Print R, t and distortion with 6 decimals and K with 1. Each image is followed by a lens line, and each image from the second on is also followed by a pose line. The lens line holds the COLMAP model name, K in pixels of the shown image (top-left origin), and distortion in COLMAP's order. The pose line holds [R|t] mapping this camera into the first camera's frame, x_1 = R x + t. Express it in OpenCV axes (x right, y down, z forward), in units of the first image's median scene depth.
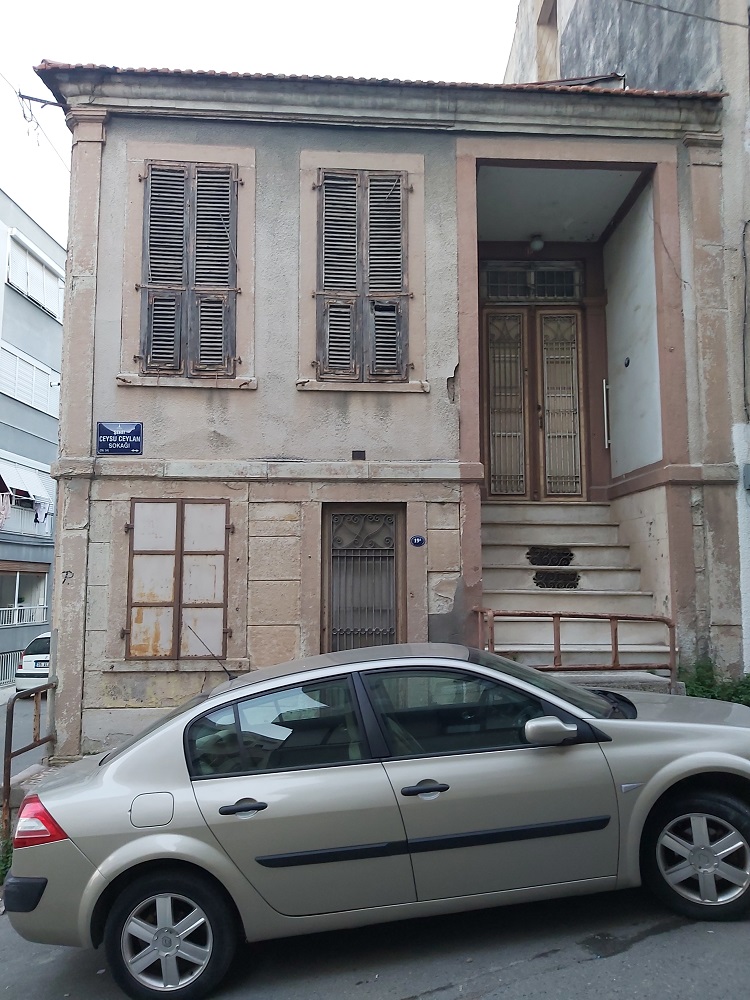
lens RADIAL K [[760.6, 0, 373.6], [0, 760.6, 506.3], [0, 0, 1]] dist [0.102914, -0.160927]
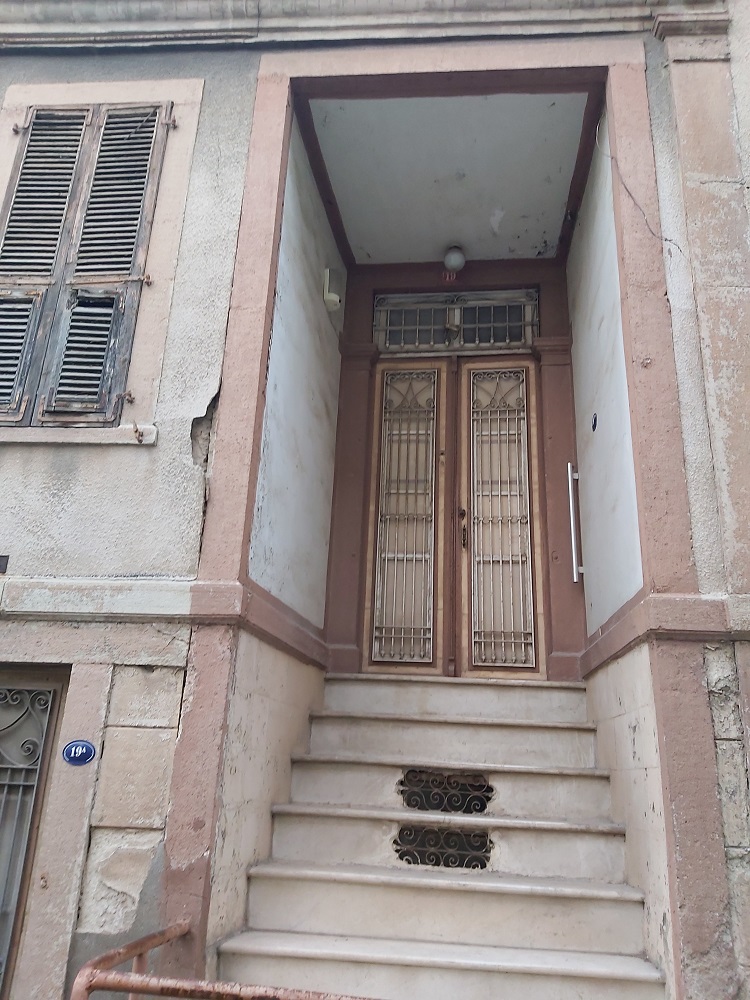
lens RADIAL K [[760.6, 0, 373.6], [0, 760.6, 506.3], [0, 0, 1]] dist [0.102914, -0.160927]
pose [[0.990166, -0.004240, -0.139835, 0.276943], [-0.029234, 0.971203, -0.236451, 0.006729], [0.136811, 0.238214, 0.961528, 0.515285]]
